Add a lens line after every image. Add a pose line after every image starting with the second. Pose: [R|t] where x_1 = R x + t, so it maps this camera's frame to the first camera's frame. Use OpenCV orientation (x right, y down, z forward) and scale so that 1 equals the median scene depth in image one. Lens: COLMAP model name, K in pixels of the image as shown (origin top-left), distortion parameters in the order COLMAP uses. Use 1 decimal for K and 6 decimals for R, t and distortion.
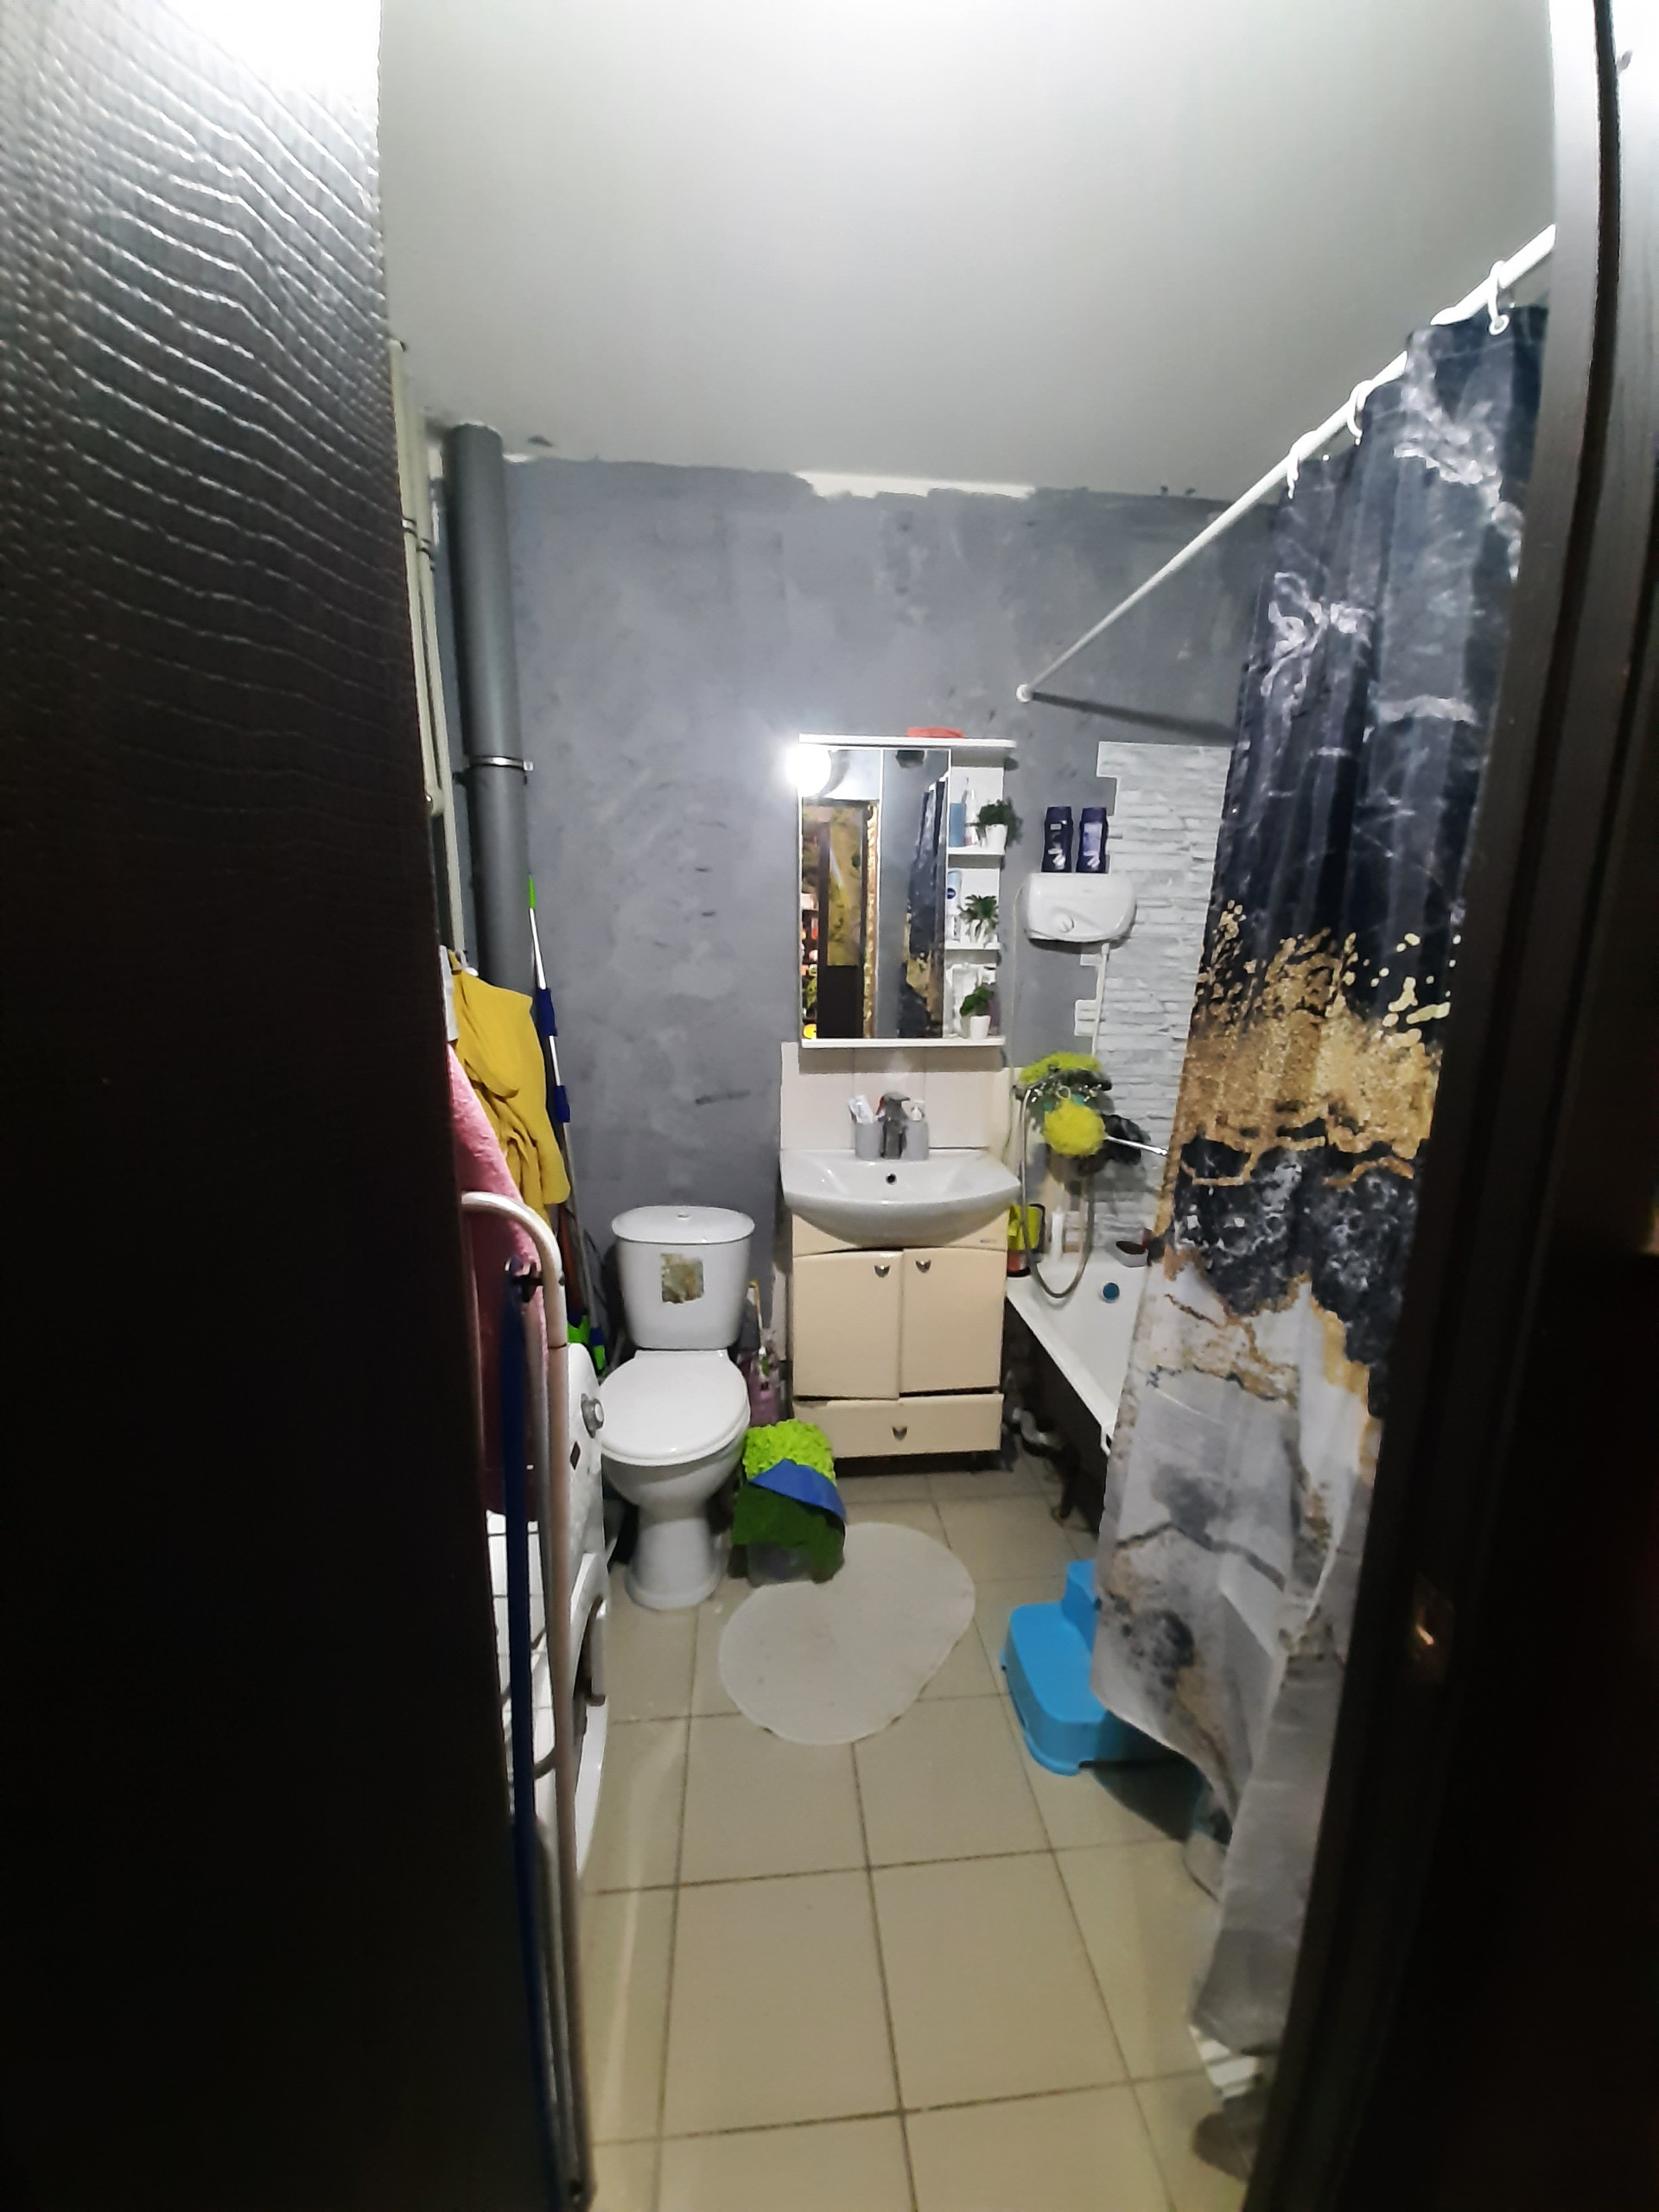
lens RADIAL K [[857.6, 0, 834.3], [0, 857.6, 1120.1], [0, 0, 1]] dist [0.017787, -0.016733]
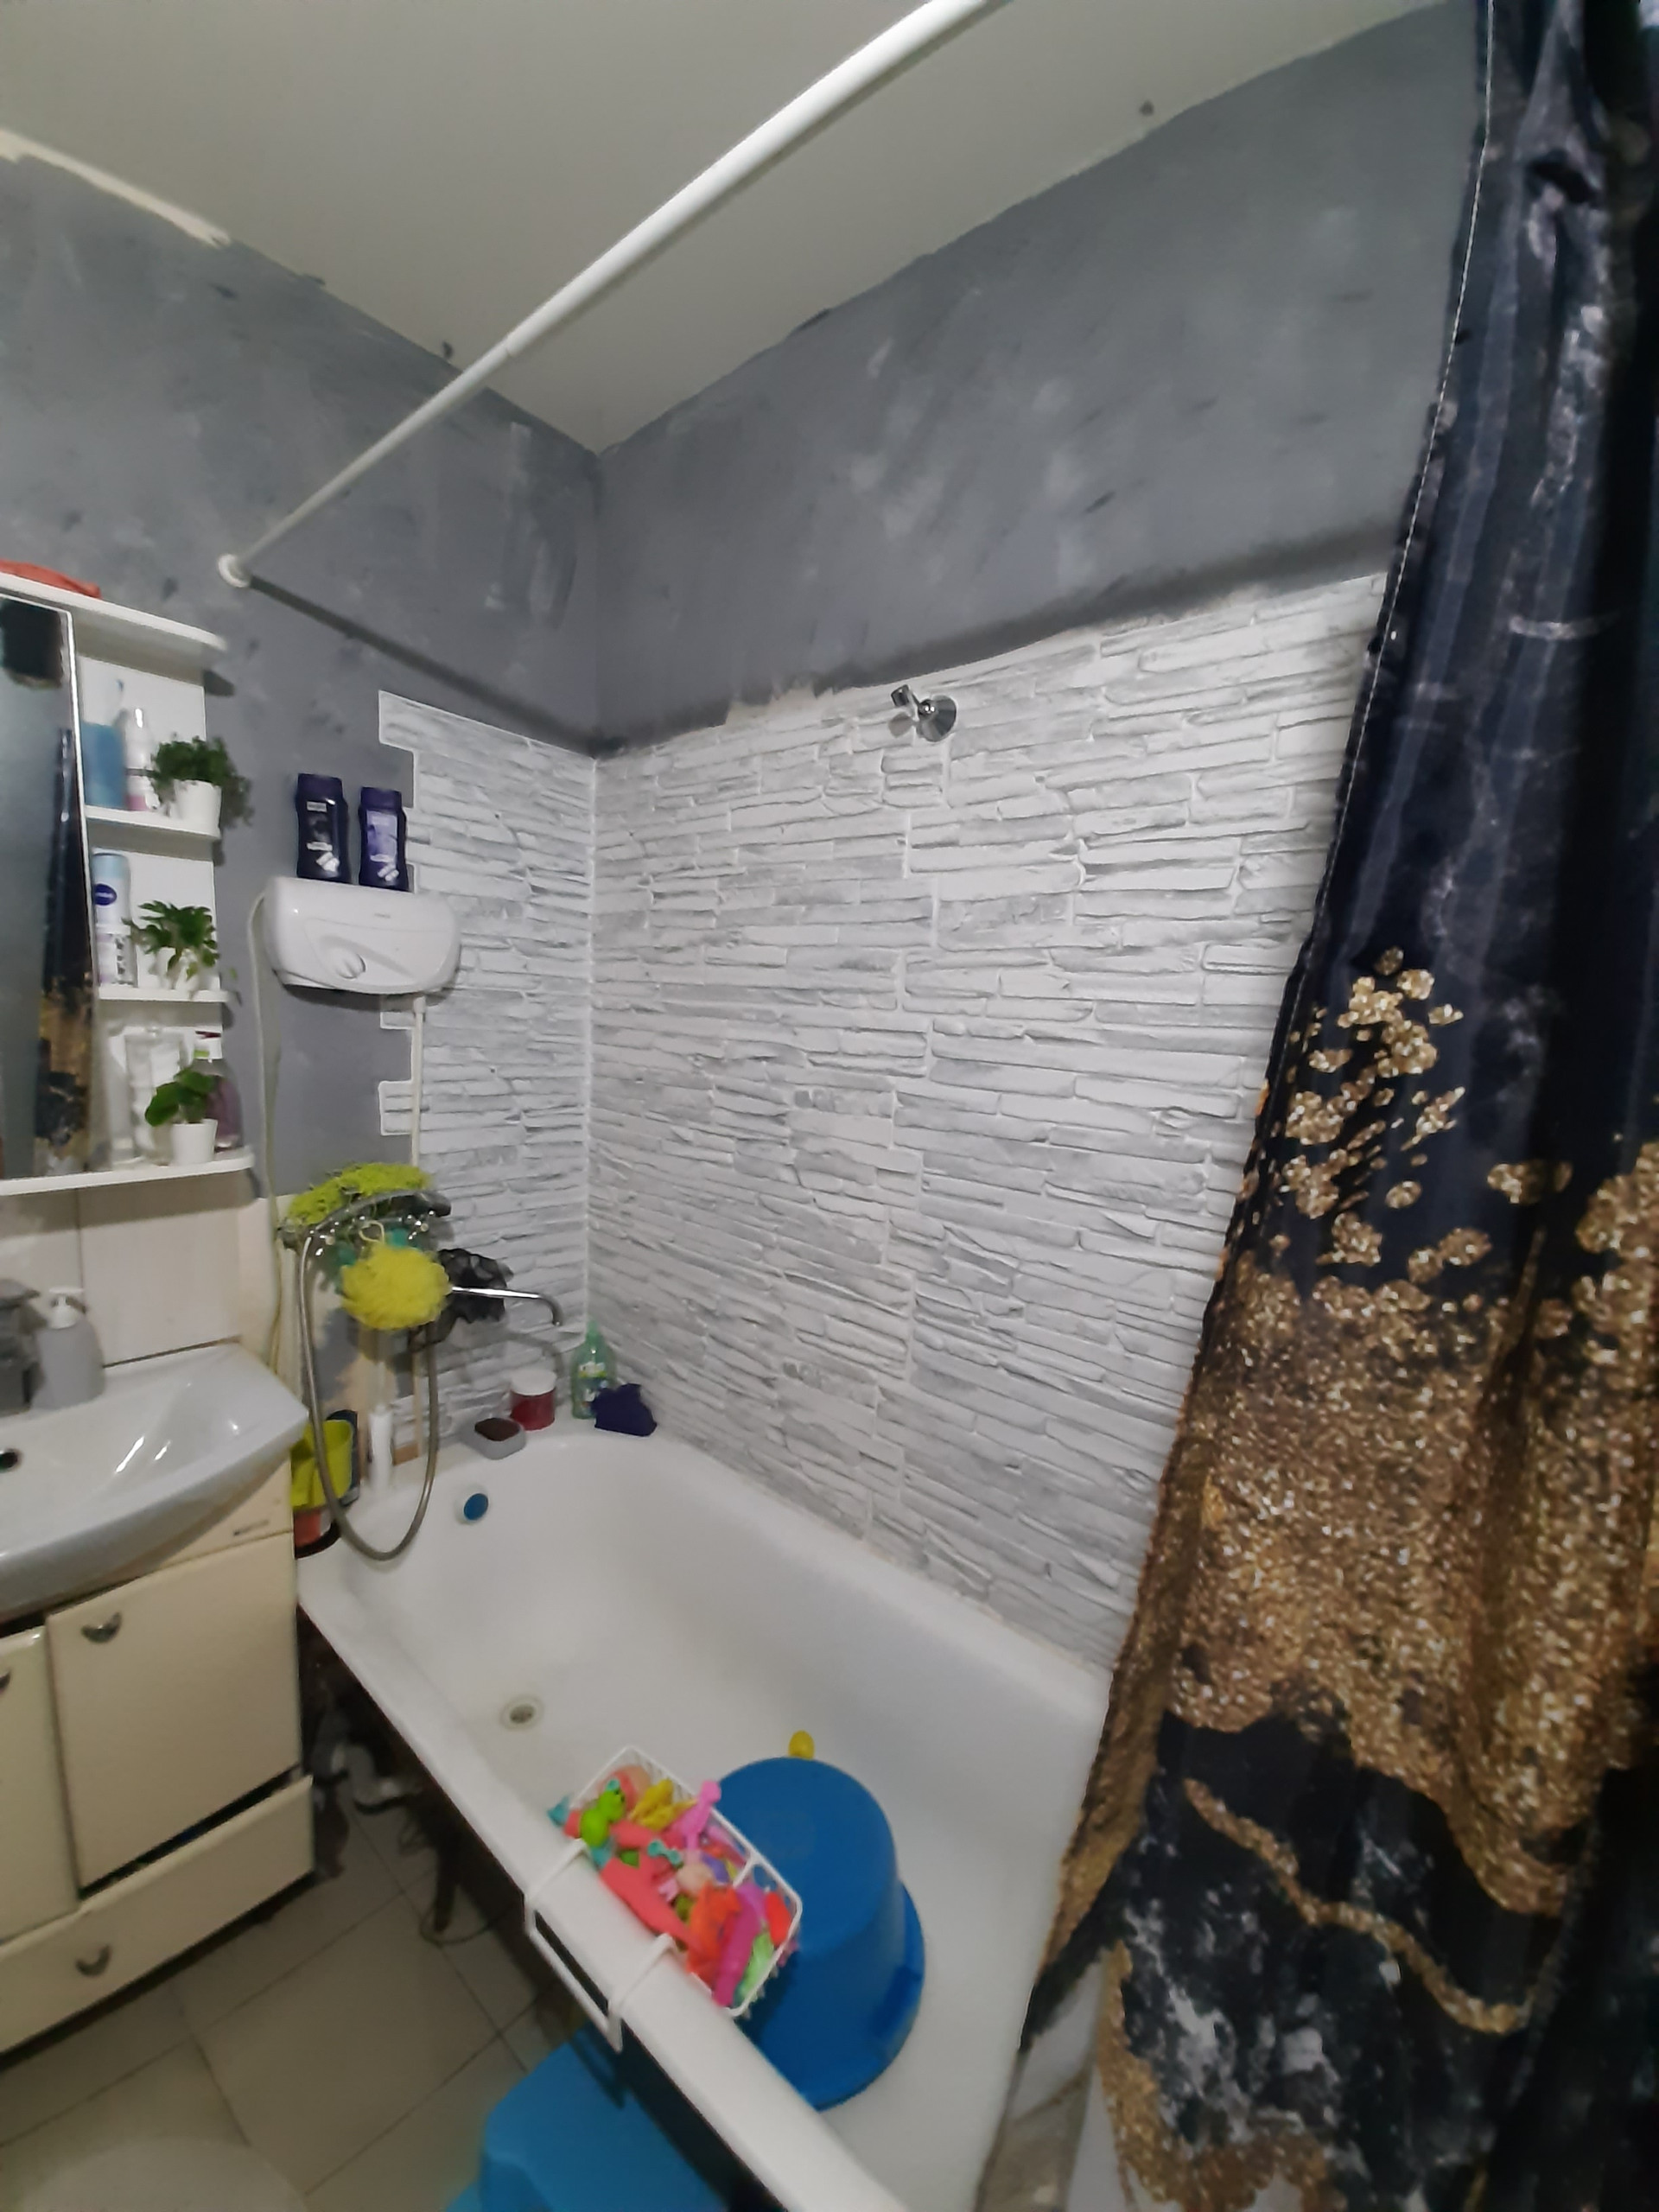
lens RADIAL K [[857.6, 0, 834.3], [0, 857.6, 1120.1], [0, 0, 1]] dist [0.017787, -0.016733]
pose [[0.714532, -0.067606, 0.696328, 0.076711], [0.103120, 0.994626, -0.009247, -0.073077], [-0.691961, 0.078413, 0.717664, 0.313035]]
